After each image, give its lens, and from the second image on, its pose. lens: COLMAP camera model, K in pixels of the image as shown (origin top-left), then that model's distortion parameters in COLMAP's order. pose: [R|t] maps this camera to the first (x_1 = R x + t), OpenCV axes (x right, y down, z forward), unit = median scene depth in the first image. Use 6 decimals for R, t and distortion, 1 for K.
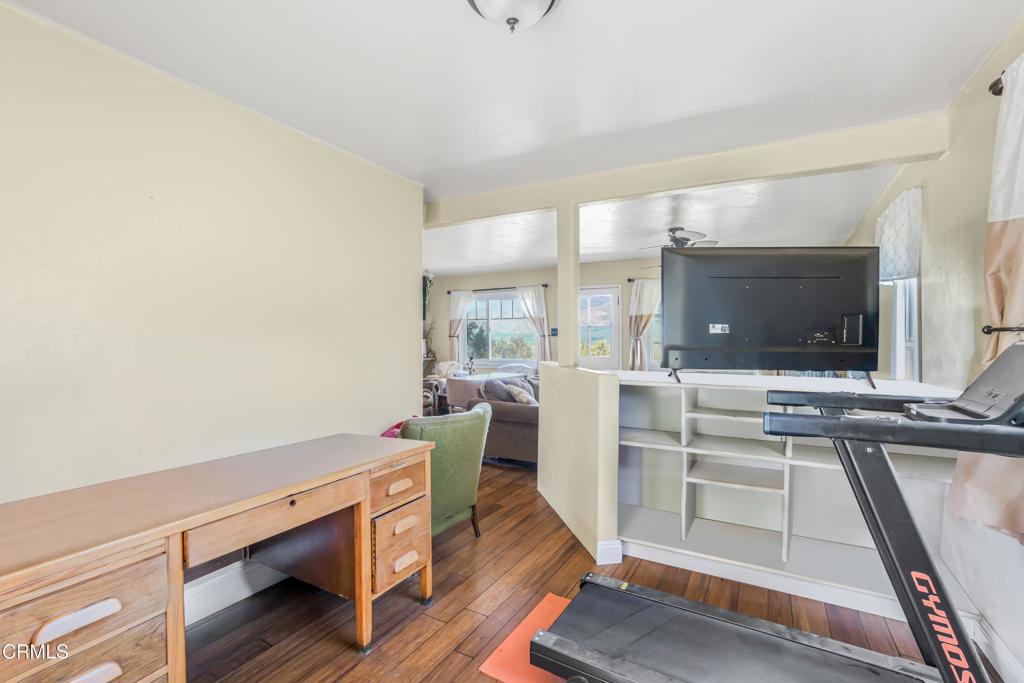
lens RADIAL K [[454.7, 0, 516.2], [0, 454.7, 343.2], [0, 0, 1]] dist [-0.057049, 0.024027]
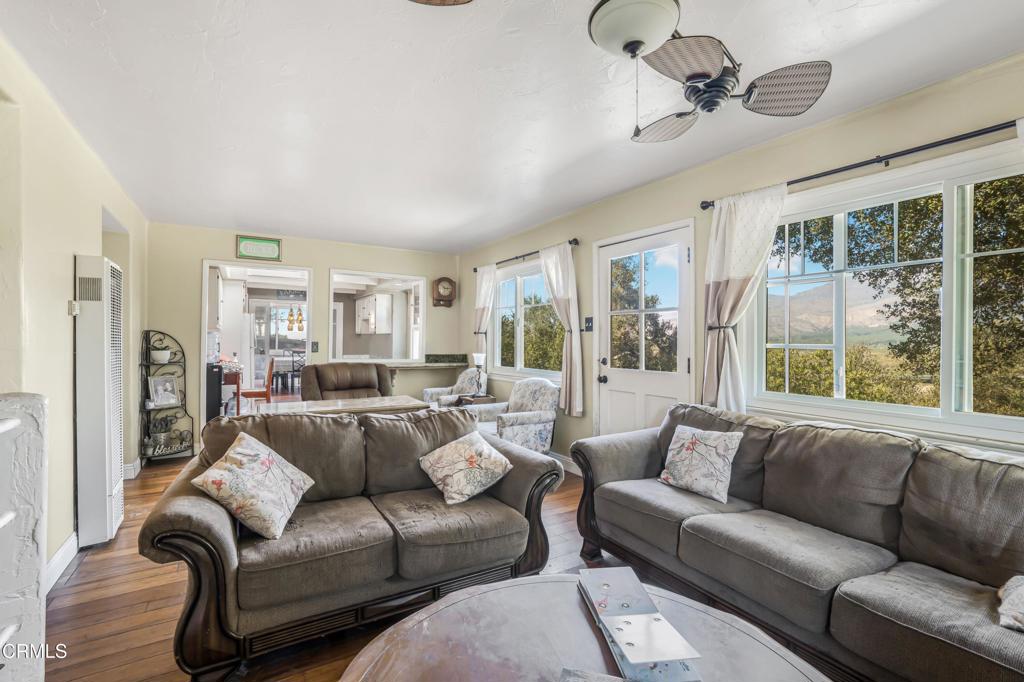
lens RADIAL K [[454.7, 0, 516.2], [0, 454.7, 342.7], [0, 0, 1]] dist [-0.057049, 0.024027]
pose [[0.872155, 0.010522, -0.489116, 0.272976], [-0.014575, 0.999884, -0.004479, 0.002047], [0.489012, 0.011035, 0.872207, 0.465666]]
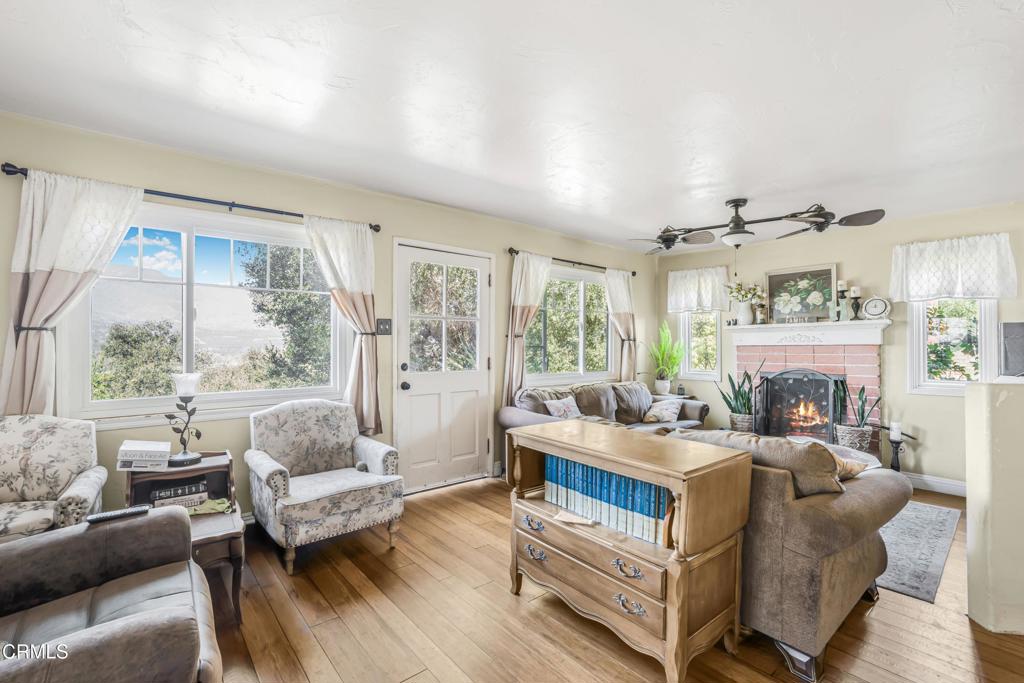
lens RADIAL K [[454.7, 0, 516.2], [0, 454.7, 343.2], [0, 0, 1]] dist [-0.057049, 0.024027]
pose [[0.348528, 0.009098, 0.937254, -0.318638], [0.019918, 0.999655, -0.017111, 0.004728], [-0.937087, 0.024631, 0.348227, 0.685133]]
